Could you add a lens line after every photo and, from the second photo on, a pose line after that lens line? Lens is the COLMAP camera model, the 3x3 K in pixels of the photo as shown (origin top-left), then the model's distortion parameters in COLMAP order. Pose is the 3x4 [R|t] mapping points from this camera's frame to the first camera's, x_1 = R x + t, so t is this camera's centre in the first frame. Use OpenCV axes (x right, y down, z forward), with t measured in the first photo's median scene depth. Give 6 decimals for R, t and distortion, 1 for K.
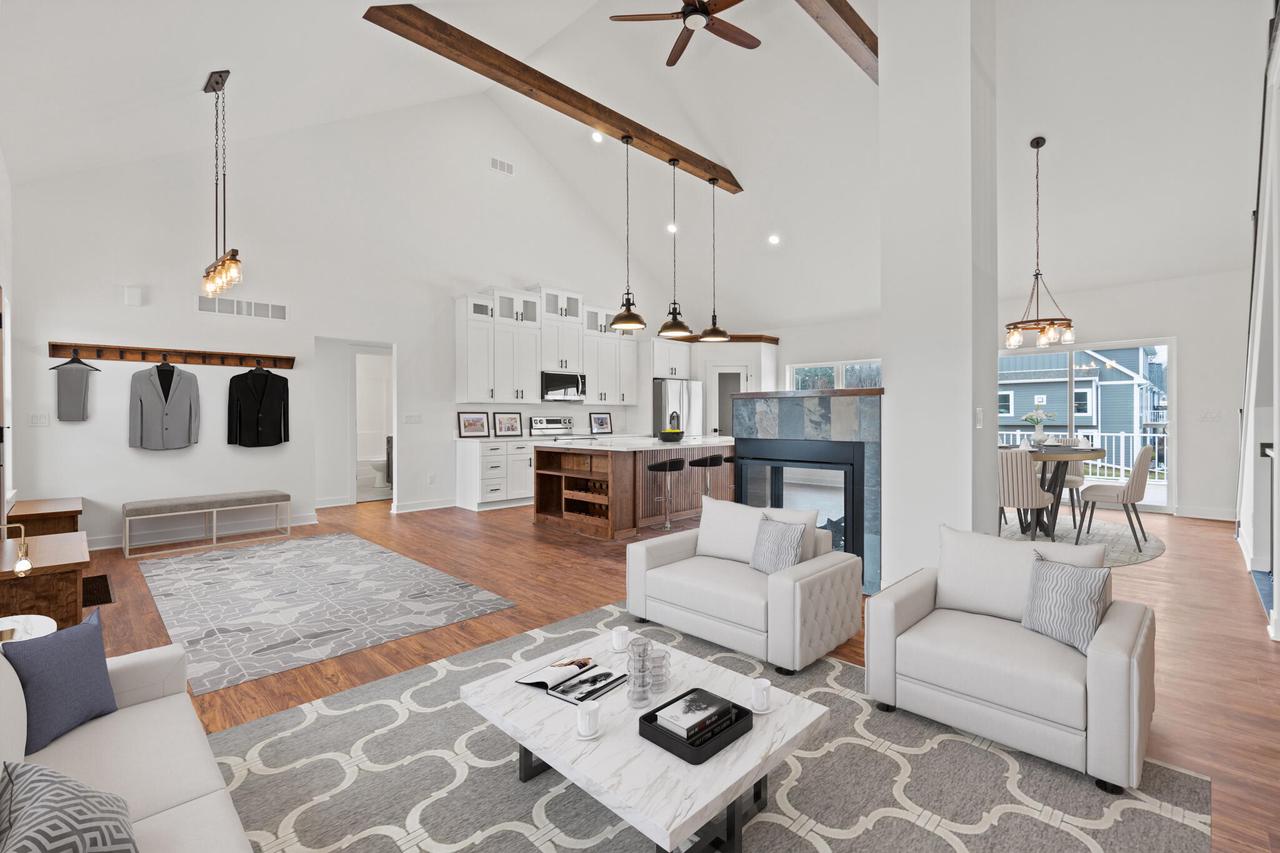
lens RADIAL K [[560.0, 0, 640.0], [0, 560.0, 426.5], [0, 0, 1]] dist [-0.002748, -0.000191]
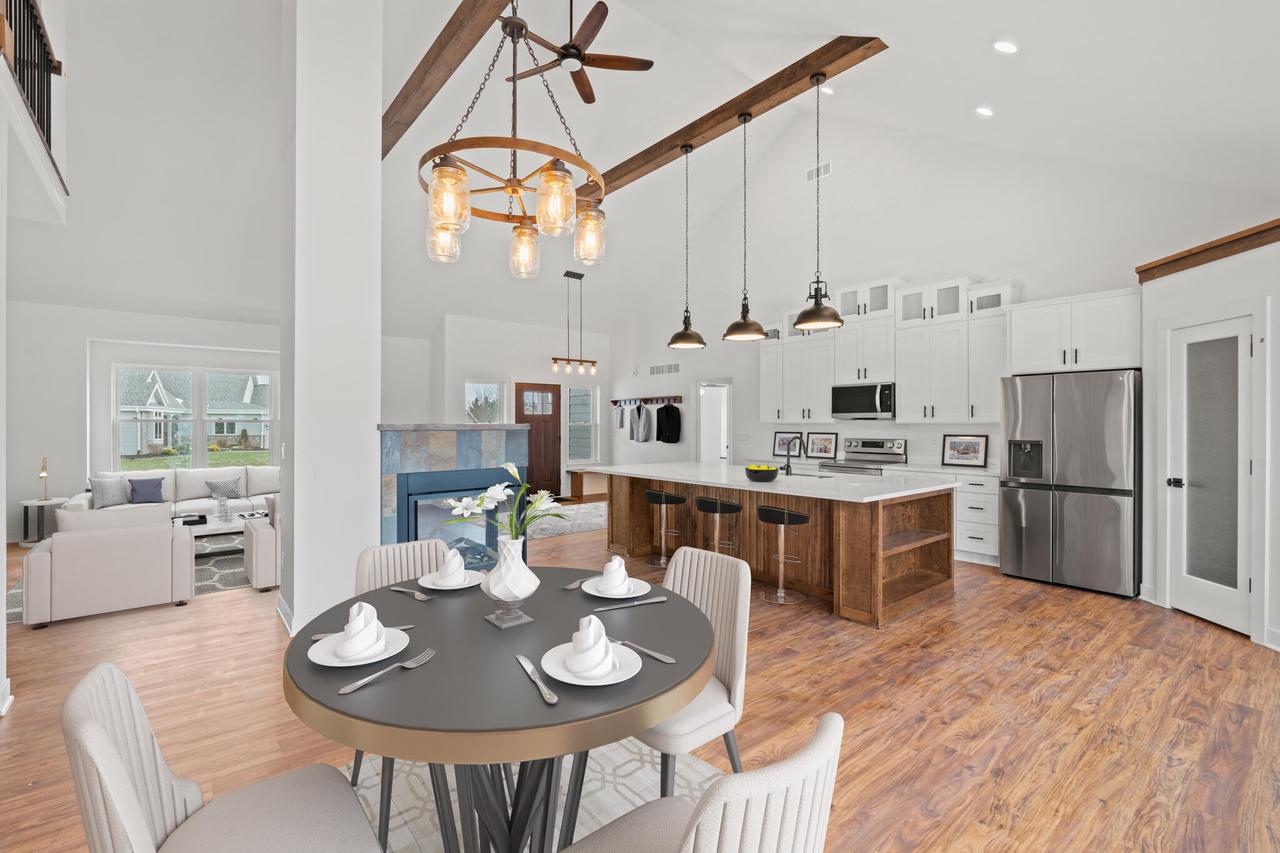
lens RADIAL K [[568.7, 0, 640.0], [0, 568.7, 426.5], [0, 0, 1]] dist [0.001725, 0.000152]
pose [[-0.094746, 0.009934, -0.995452, 0.781187], [-0.015694, 0.999811, 0.011471, -0.044062], [0.995378, 0.016709, -0.094573, 0.841611]]
